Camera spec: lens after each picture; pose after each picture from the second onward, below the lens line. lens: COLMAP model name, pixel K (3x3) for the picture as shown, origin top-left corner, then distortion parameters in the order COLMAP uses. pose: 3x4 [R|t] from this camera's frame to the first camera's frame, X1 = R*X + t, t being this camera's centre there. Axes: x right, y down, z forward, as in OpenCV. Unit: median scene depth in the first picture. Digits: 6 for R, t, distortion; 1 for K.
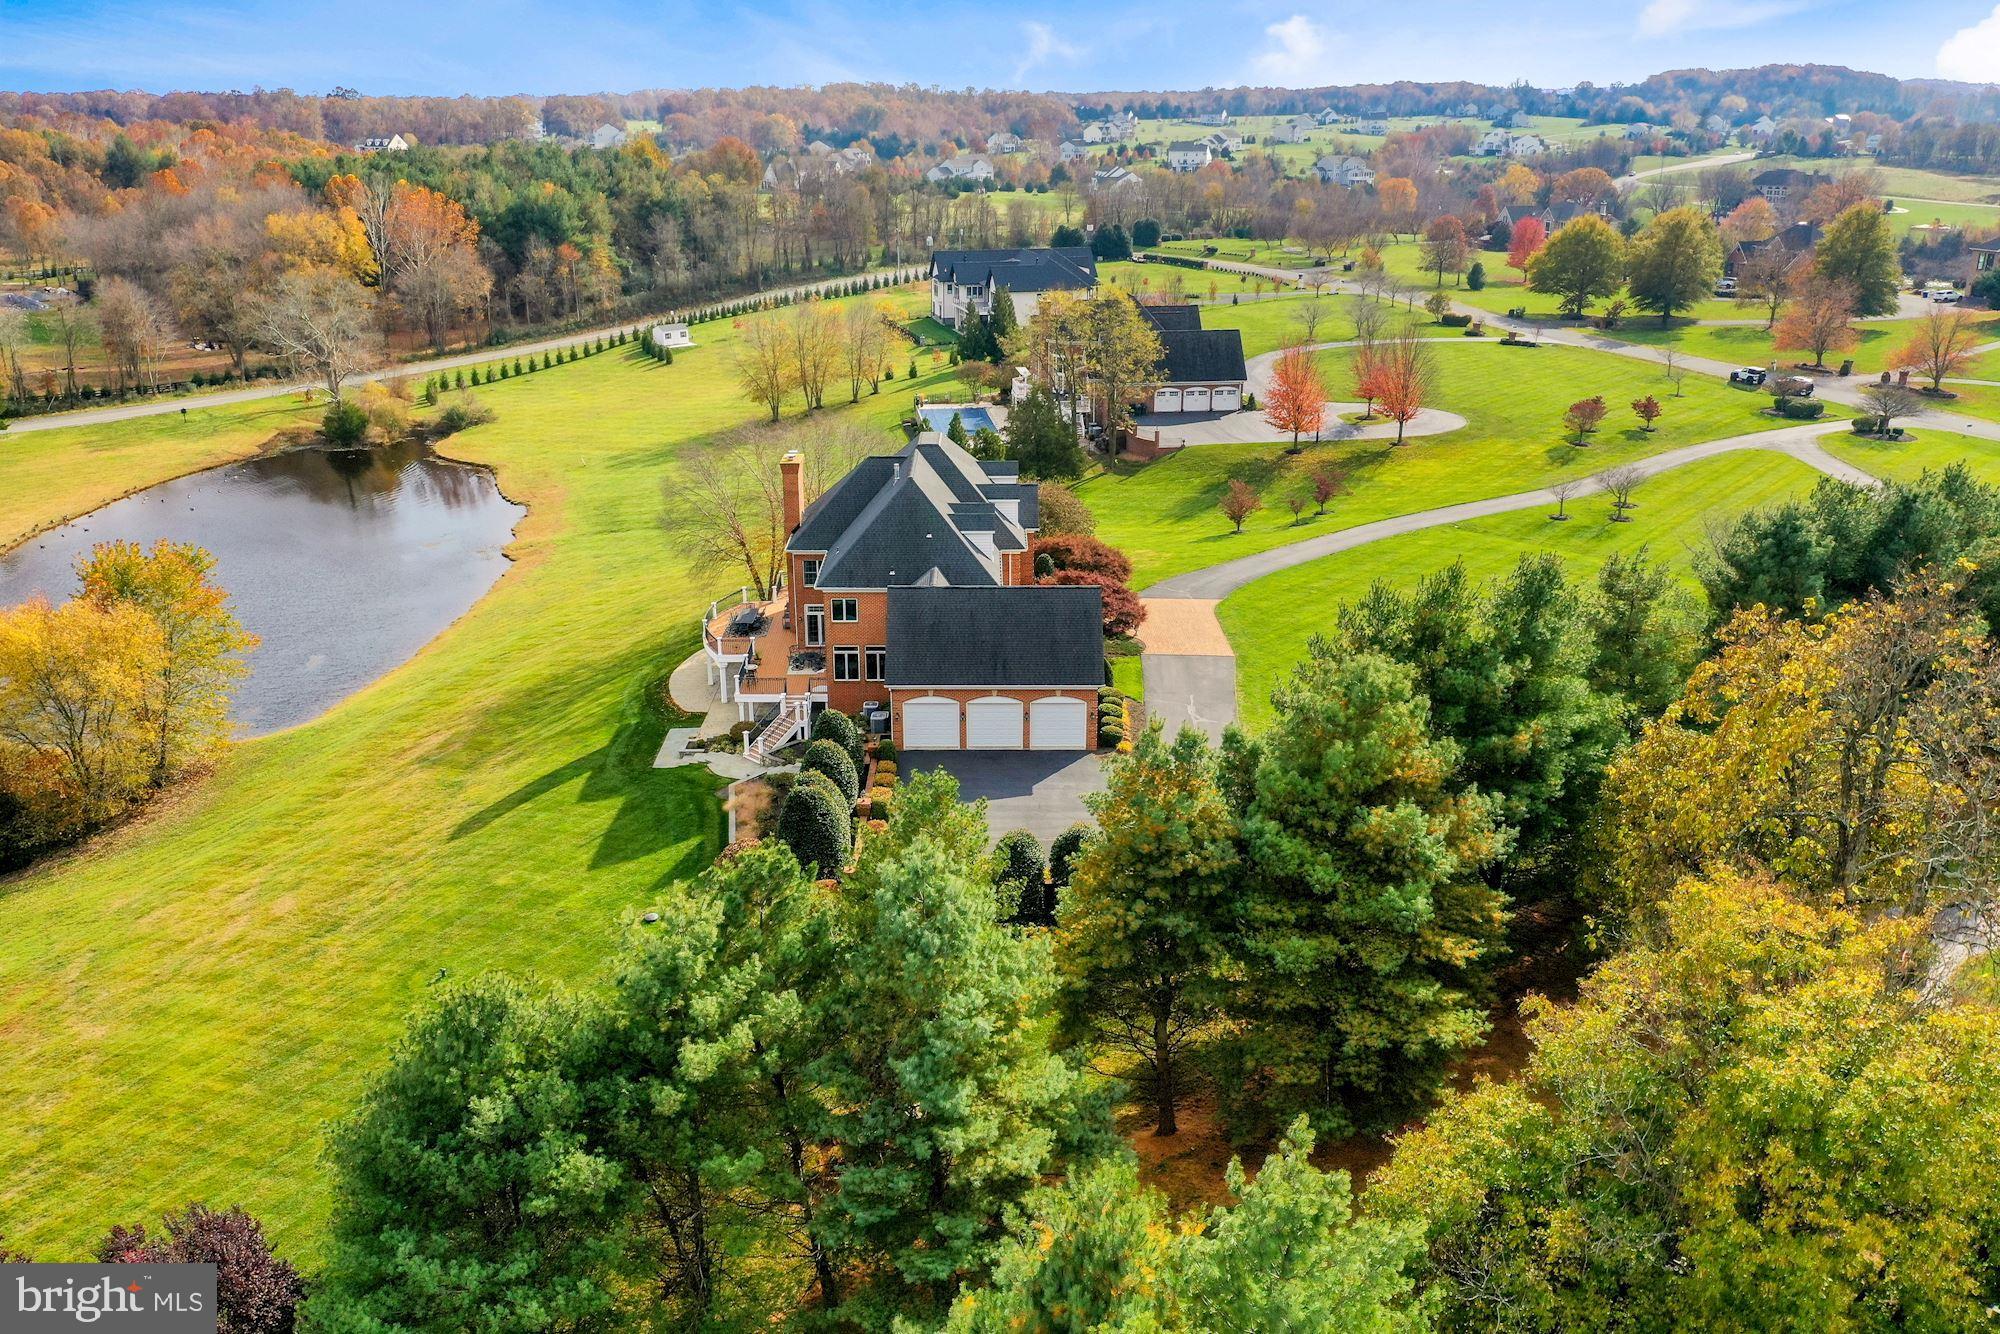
lens RADIAL K [[1592.9, 0, 1000.0], [0, 1592.9, 667.0], [0, 0, 1]] dist [-0.003218, -0.004243]
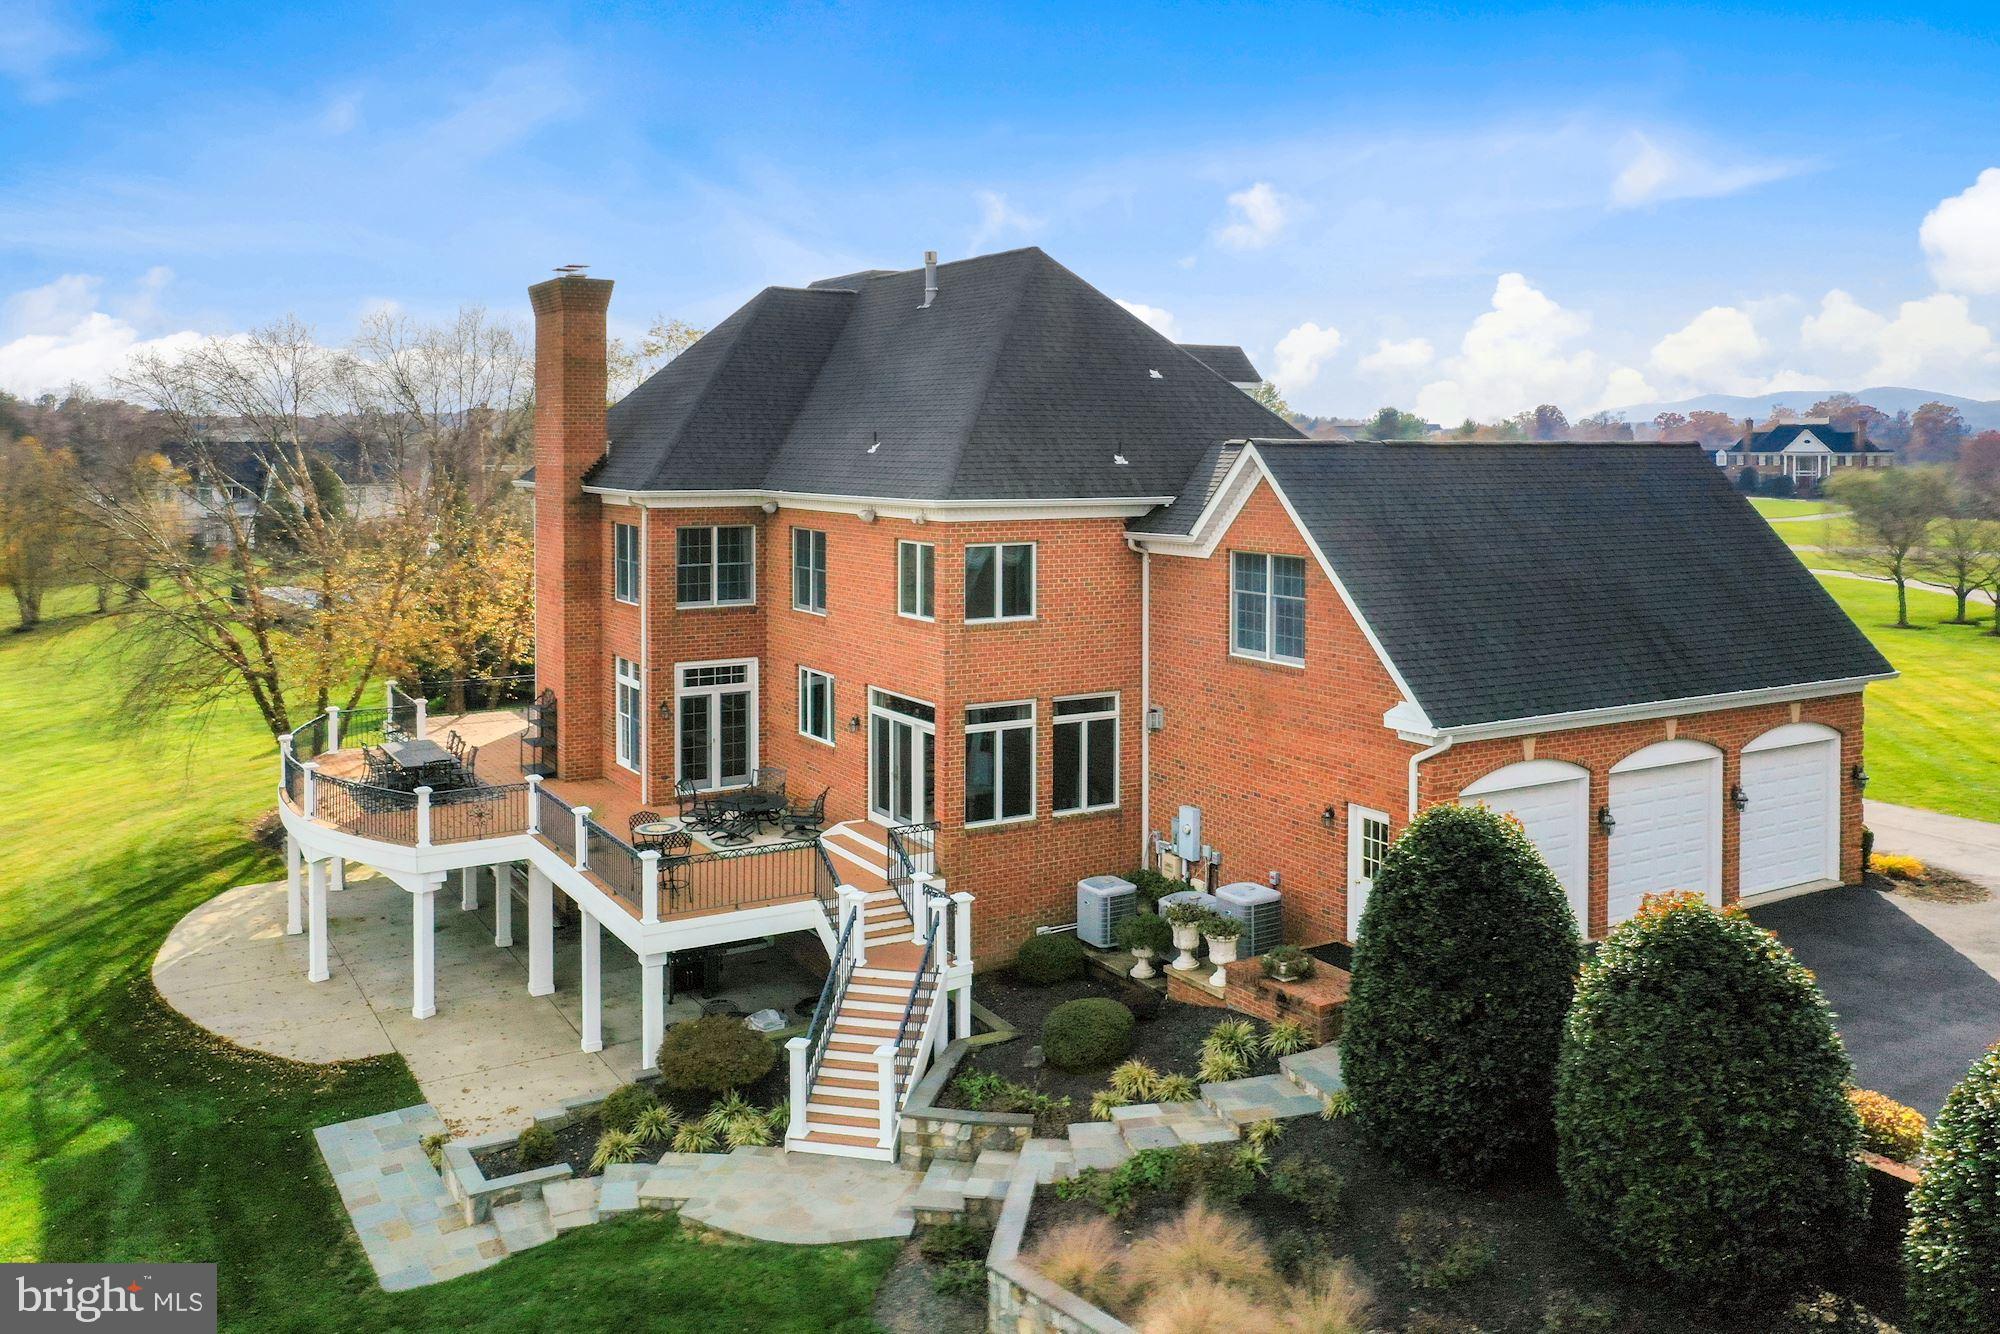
lens RADIAL K [[1637.0, 0, 999.2], [0, 1637.0, 434.3], [0, 0, 1]] dist [-0.001211, 0.002164]
pose [[0.862723, 0.002427, 0.505672, -0.115530], [0.172181, 0.938825, -0.298263, 0.014537], [-0.475461, 0.344385, 0.809528, 0.322806]]
